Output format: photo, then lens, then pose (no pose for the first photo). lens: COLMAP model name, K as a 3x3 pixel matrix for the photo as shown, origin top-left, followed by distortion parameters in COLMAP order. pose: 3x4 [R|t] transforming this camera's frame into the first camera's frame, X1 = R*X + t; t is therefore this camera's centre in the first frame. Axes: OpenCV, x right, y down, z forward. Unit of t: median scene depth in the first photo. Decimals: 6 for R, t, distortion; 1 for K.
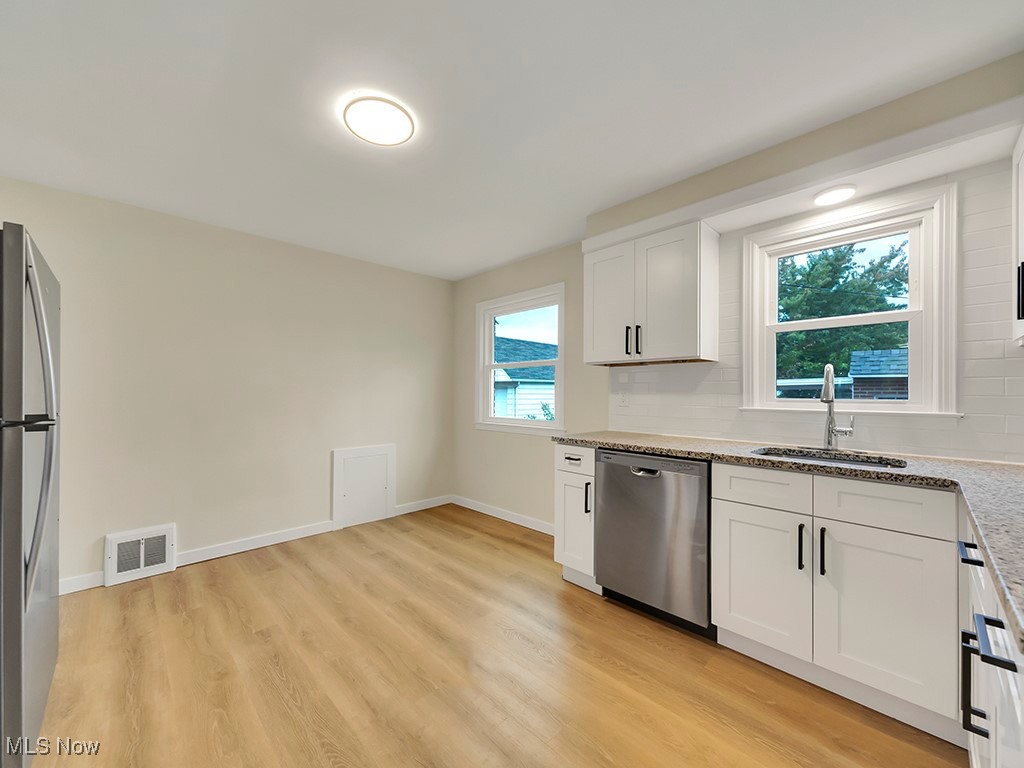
lens RADIAL K [[402.1, 0, 506.6], [0, 402.1, 384.7], [0, 0, 1]] dist [0.001257, 0.000103]
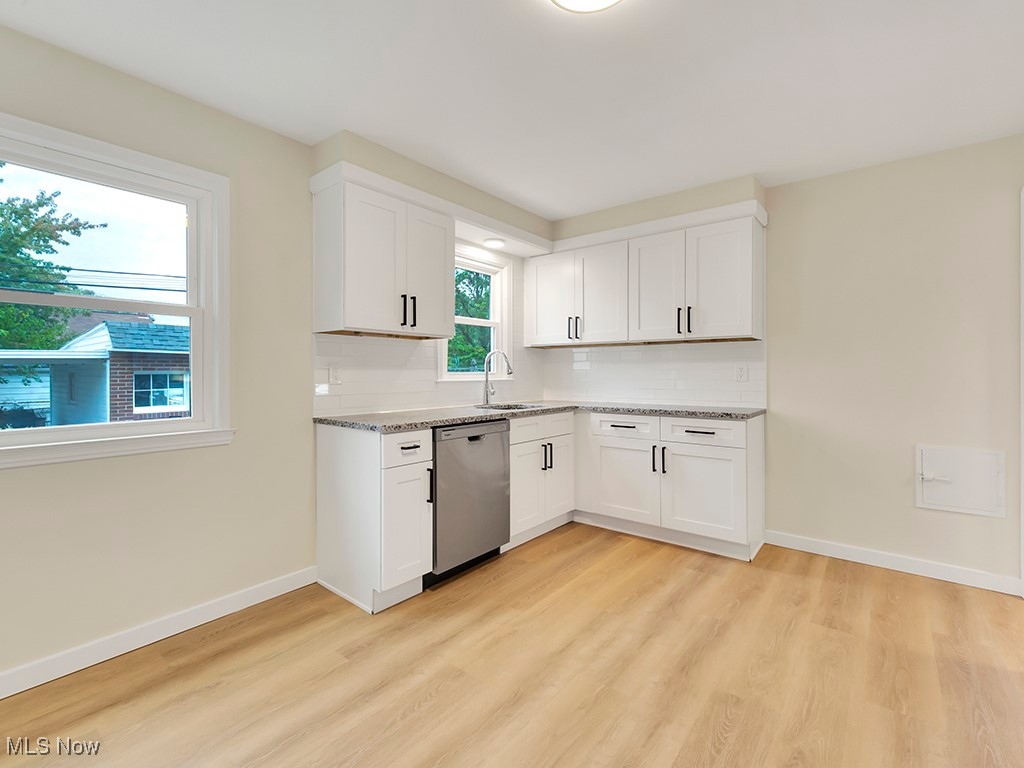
lens RADIAL K [[463.0, 0, 532.4], [0, 463.0, 371.3], [0, 0, 1]] dist [-0.000557, -0.000034]
pose [[-0.146988, -0.002733, 0.989134, -0.979568], [-0.019741, 0.999805, -0.000171, 0.029332], [-0.988941, -0.019552, -0.147013, 1.089043]]
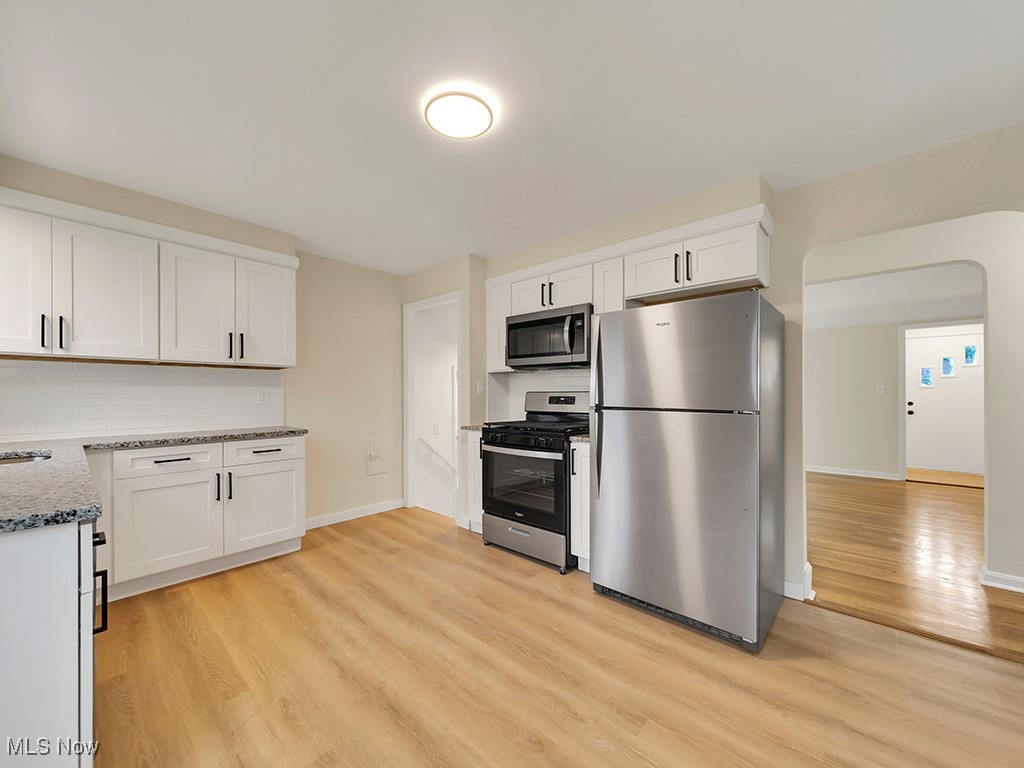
lens RADIAL K [[408.8, 0, 464.0], [0, 408.8, 388.4], [0, 0, 1]] dist [0.039706, -0.000111]
pose [[-0.999998, -0.001725, 0.000407, -0.292352], [-0.001737, 0.999533, -0.030493, 0.036383], [-0.000354, -0.030494, -0.999535, 1.795303]]
